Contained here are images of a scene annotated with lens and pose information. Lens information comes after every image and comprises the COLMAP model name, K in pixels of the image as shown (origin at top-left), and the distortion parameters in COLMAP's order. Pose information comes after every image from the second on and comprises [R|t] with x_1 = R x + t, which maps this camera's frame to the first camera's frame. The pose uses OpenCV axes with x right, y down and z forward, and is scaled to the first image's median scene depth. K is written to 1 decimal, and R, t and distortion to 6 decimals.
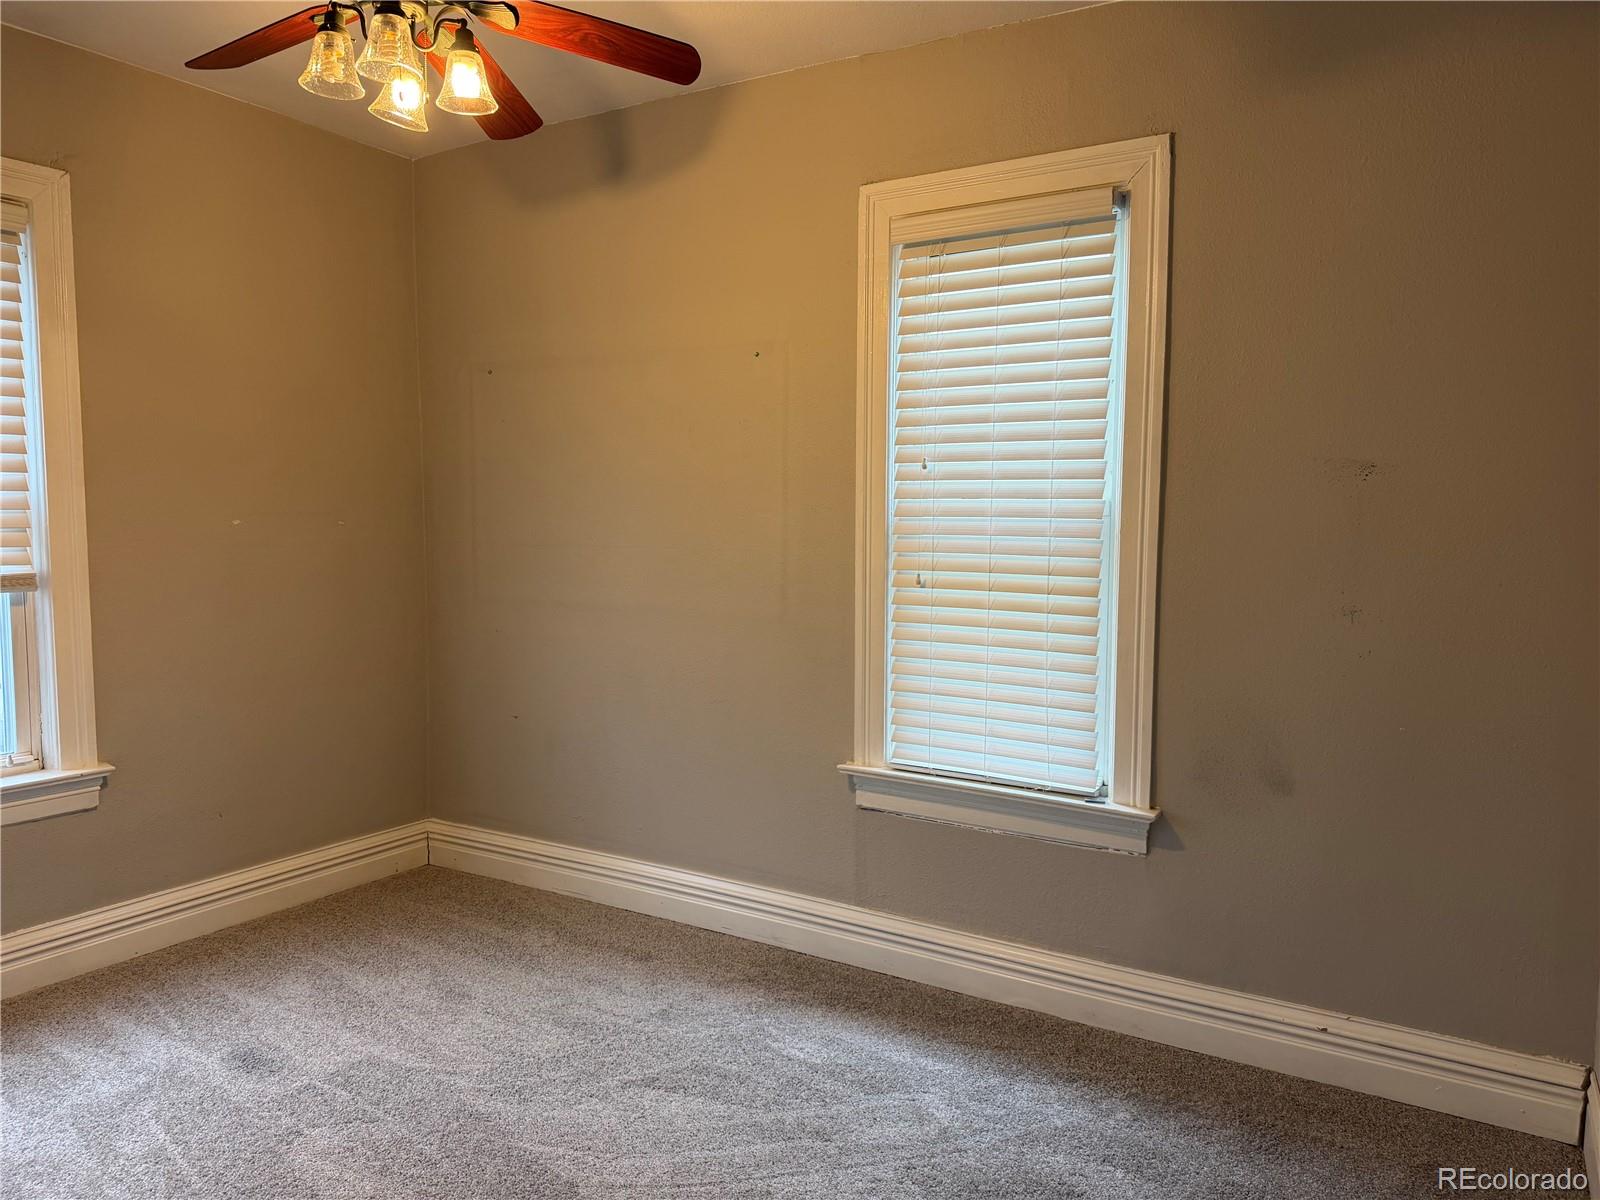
lens RADIAL K [[1132.1, 0, 800.7], [0, 1132.1, 610.6], [0, 0, 1]] dist [0.023436, -0.040088]
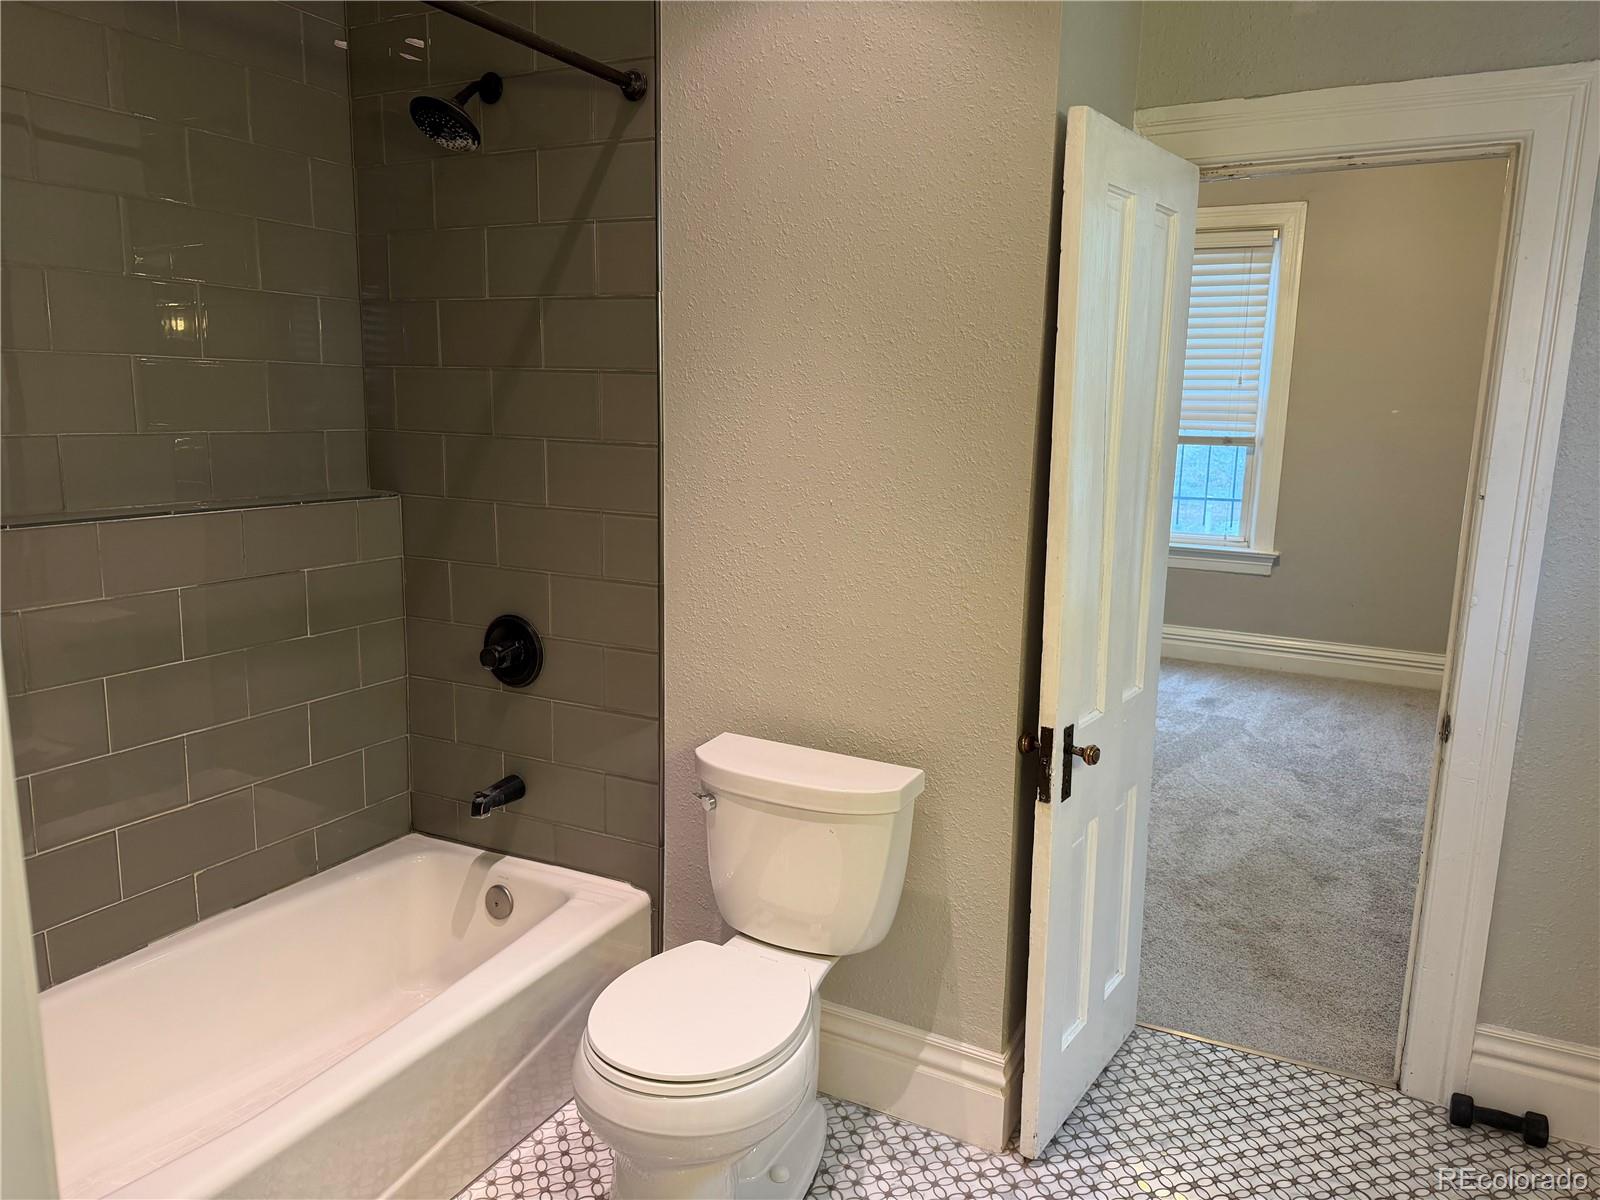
lens RADIAL K [[1132.1, 0, 798.9], [0, 1132.1, 597.9], [0, 0, 1]] dist [0.023436, -0.040088]
pose [[0.070606, 0.165957, -0.983602, 1.088814], [-0.102689, 0.982033, 0.158321, 0.006670], [0.992205, 0.089826, 0.086380, 0.144841]]
